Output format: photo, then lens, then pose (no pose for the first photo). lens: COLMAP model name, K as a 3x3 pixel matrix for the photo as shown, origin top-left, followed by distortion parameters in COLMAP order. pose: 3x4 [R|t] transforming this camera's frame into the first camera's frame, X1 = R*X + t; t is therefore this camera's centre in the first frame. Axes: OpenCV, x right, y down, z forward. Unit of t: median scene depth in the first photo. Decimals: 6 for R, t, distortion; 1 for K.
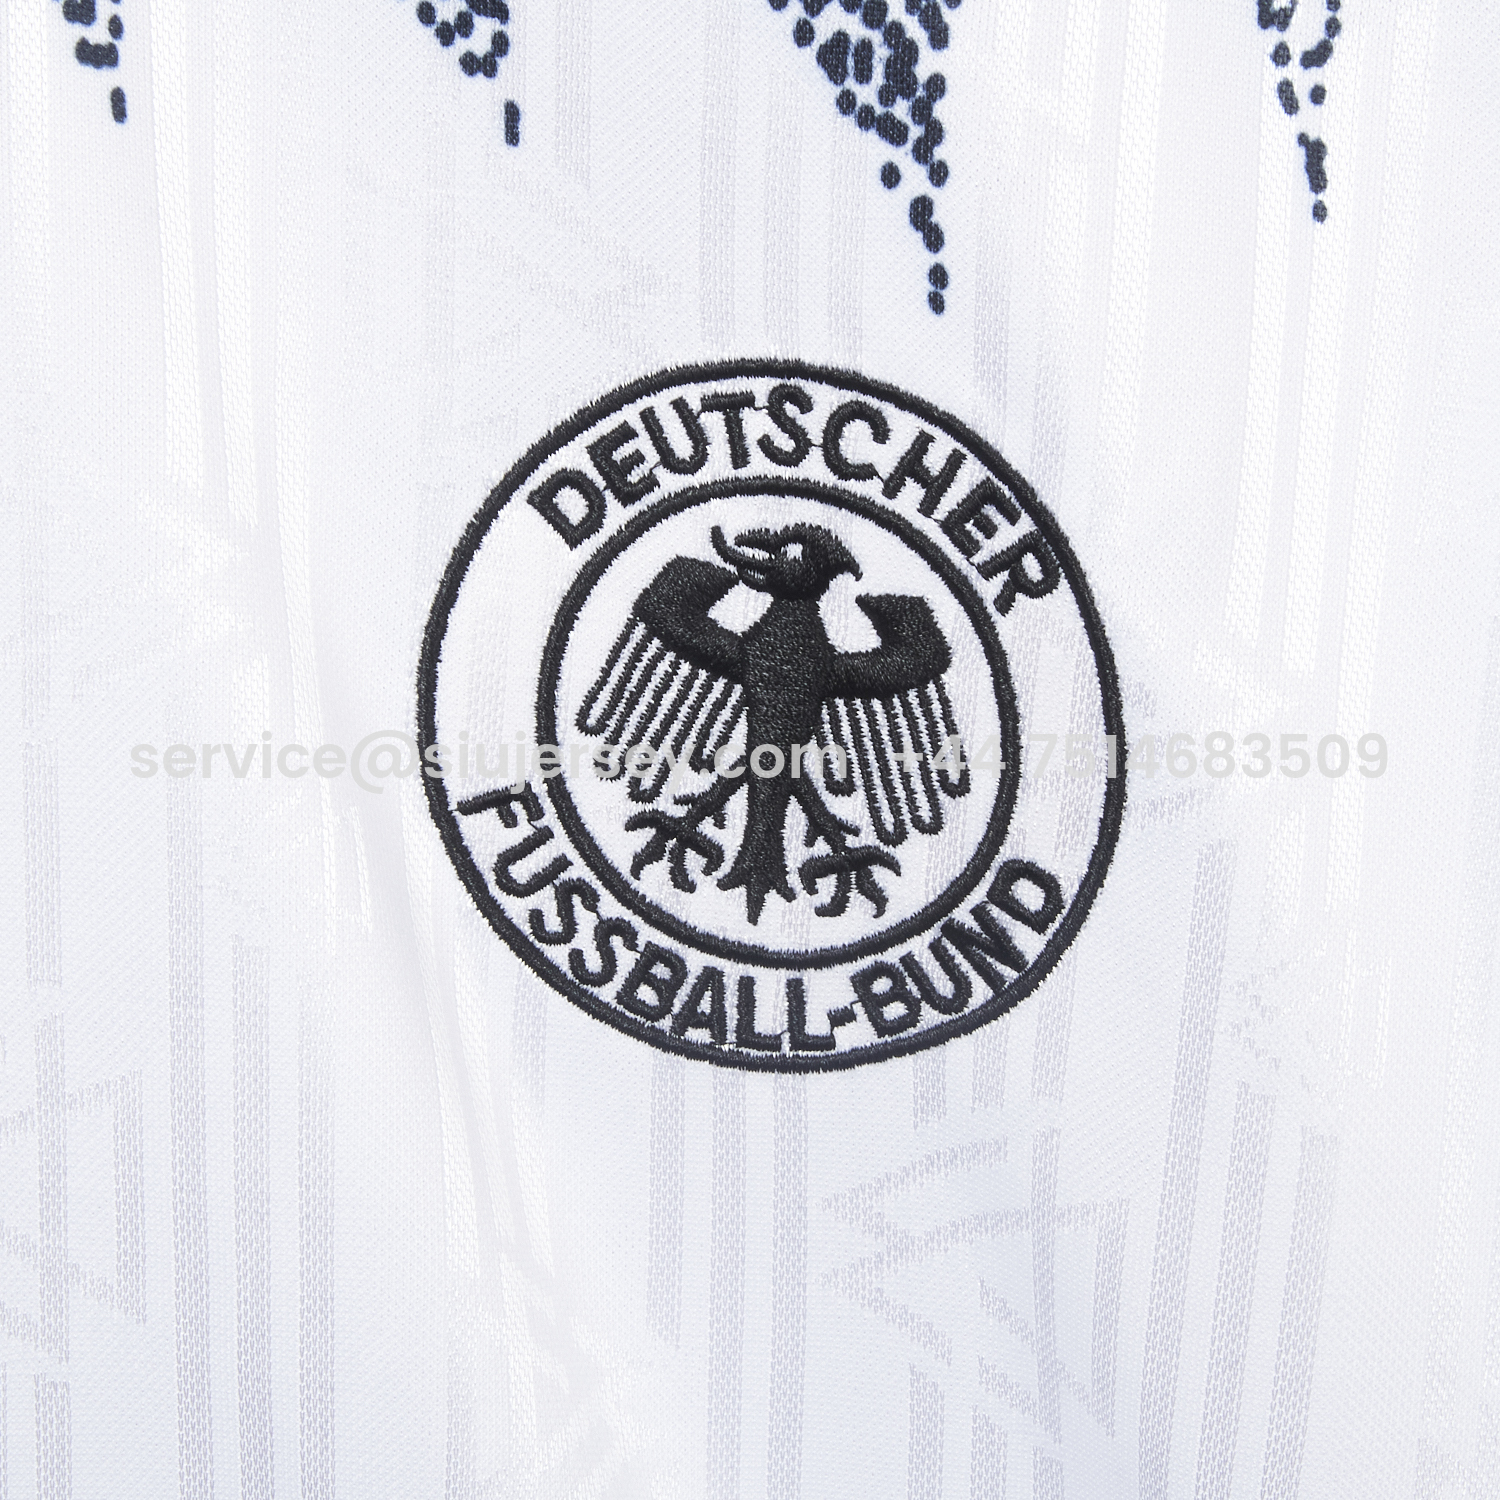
lens RADIAL K [[5020.7, 0, 749.7], [0, 5020.7, 749.9], [0, 0, 1]] dist [-0.184921, 0.000000]
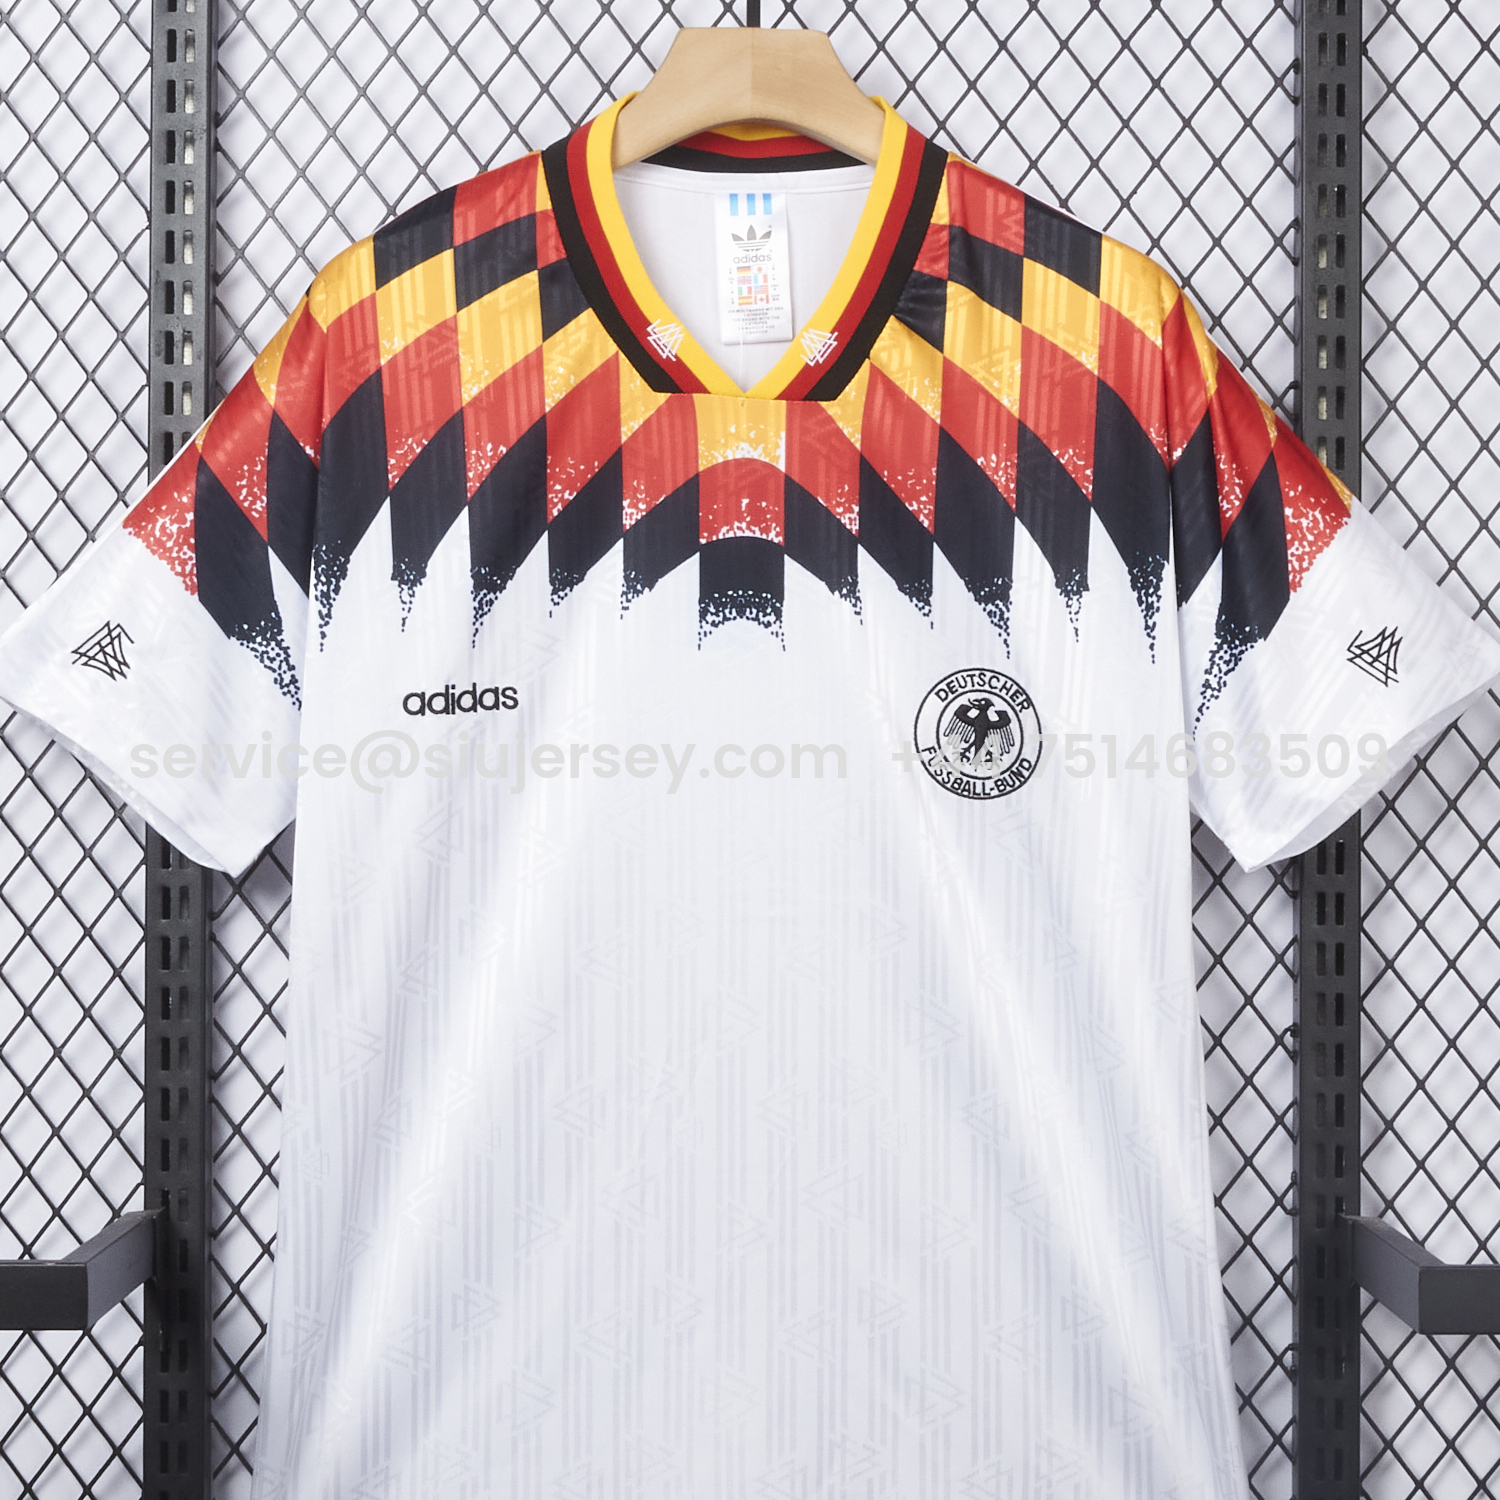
lens RADIAL K [[3217.5, 0, 749.0], [0, 3217.5, 747.6], [0, 0, 1]] dist [-0.052892, 0.000000]
pose [[0.997433, -0.000610, -0.071610, 0.005442], [-0.004648, 0.997303, -0.073240, 0.270001], [0.071461, 0.073385, 0.994740, -2.532714]]
